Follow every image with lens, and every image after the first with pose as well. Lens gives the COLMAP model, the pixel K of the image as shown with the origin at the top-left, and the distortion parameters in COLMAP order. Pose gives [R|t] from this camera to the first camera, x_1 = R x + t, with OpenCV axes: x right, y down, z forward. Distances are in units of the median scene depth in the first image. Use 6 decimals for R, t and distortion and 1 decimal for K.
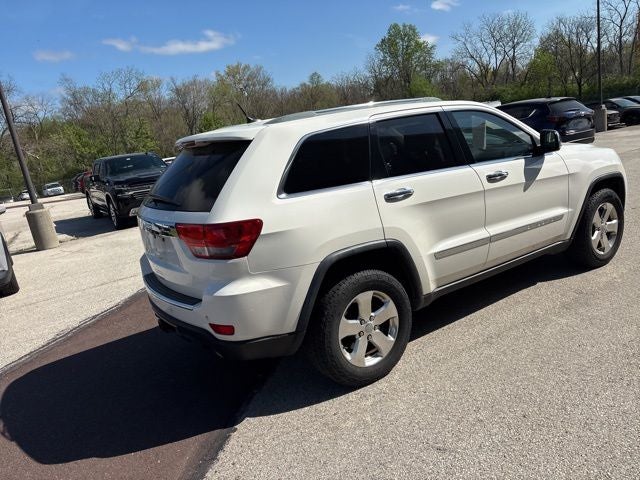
lens RADIAL K [[488.8, 0, 325.5], [0, 488.8, 239.7], [0, 0, 1]] dist [0.030048, -0.001271]
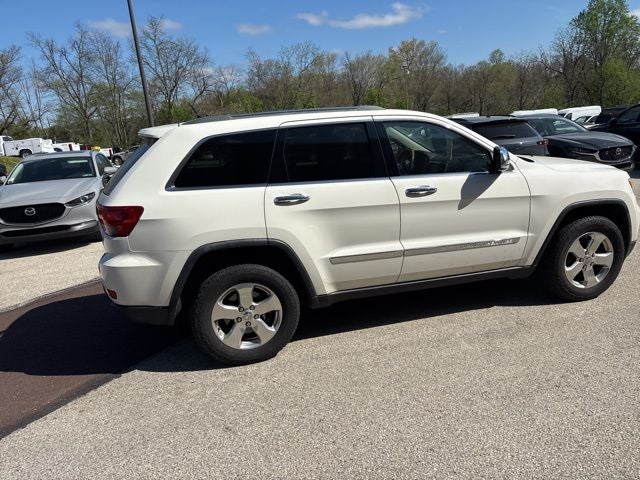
lens RADIAL K [[489.3, 0, 333.1], [0, 489.3, 242.0], [0, 0, 1]] dist [0.053815, -0.056777]
pose [[0.945028, 0.140089, -0.295461, 0.474080], [-0.125893, 0.989803, 0.066637, -0.069164], [0.301783, -0.025777, 0.953028, -0.000027]]
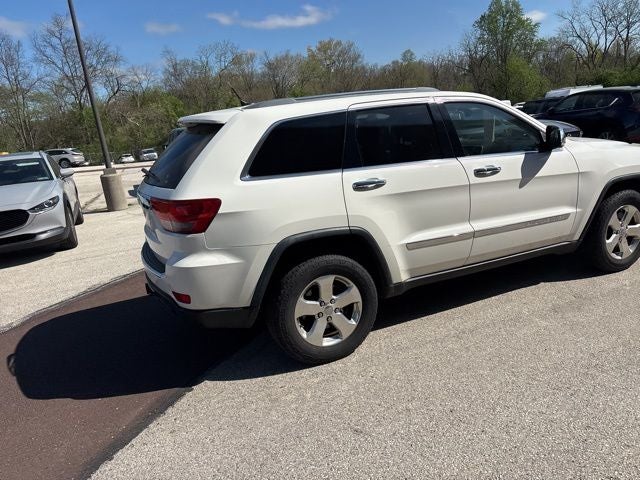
lens RADIAL K [[487.6, 0, 333.6], [0, 487.6, 233.8], [0, 0, 1]] dist [0.059186, -0.062160]
pose [[0.985969, 0.079219, -0.146931, 0.195205], [-0.074498, 0.996521, 0.037365, -0.017114], [0.149379, -0.025894, 0.988441, -0.017010]]
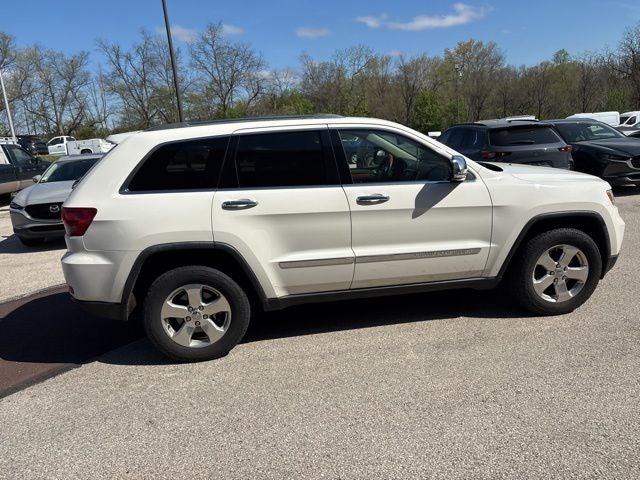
lens RADIAL K [[489.3, 0, 333.1], [0, 489.3, 242.0], [0, 0, 1]] dist [0.053815, -0.056777]
pose [[0.903510, 0.167301, -0.394563, 0.662186], [-0.148878, 0.985845, 0.077097, -0.104414], [0.401876, -0.010917, 0.915629, 0.055883]]
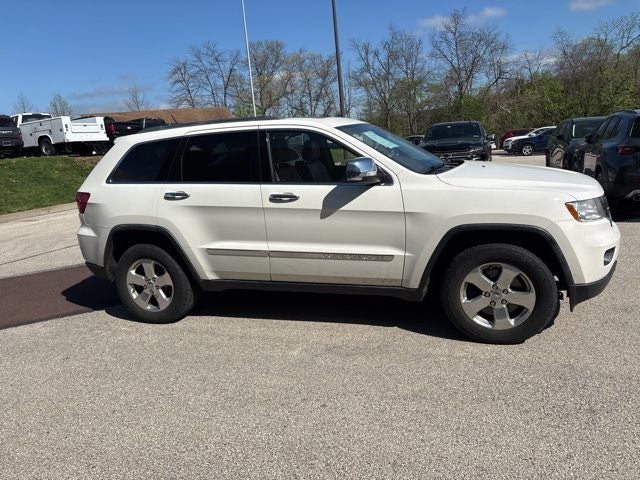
lens RADIAL K [[493.3, 0, 333.1], [0, 493.3, 237.6], [0, 0, 1]] dist [0.047374, -0.043592]
pose [[0.598820, 0.244624, -0.762610, 1.189416], [-0.178435, 0.969027, 0.170725, -0.235455], [0.780753, 0.033843, 0.623922, 0.421920]]
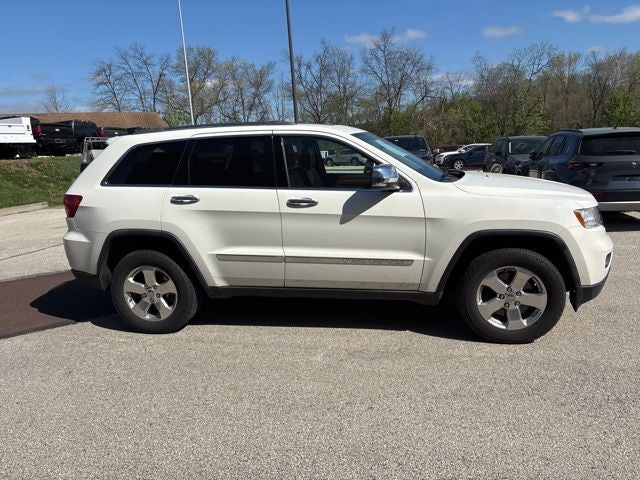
lens RADIAL K [[489.3, 0, 333.1], [0, 489.3, 242.0], [0, 0, 1]] dist [0.053815, -0.056777]
pose [[0.704071, 0.236758, -0.669500, 1.072157], [-0.201867, 0.970619, 0.130954, -0.190877], [0.680833, 0.042949, 0.731178, 0.284328]]
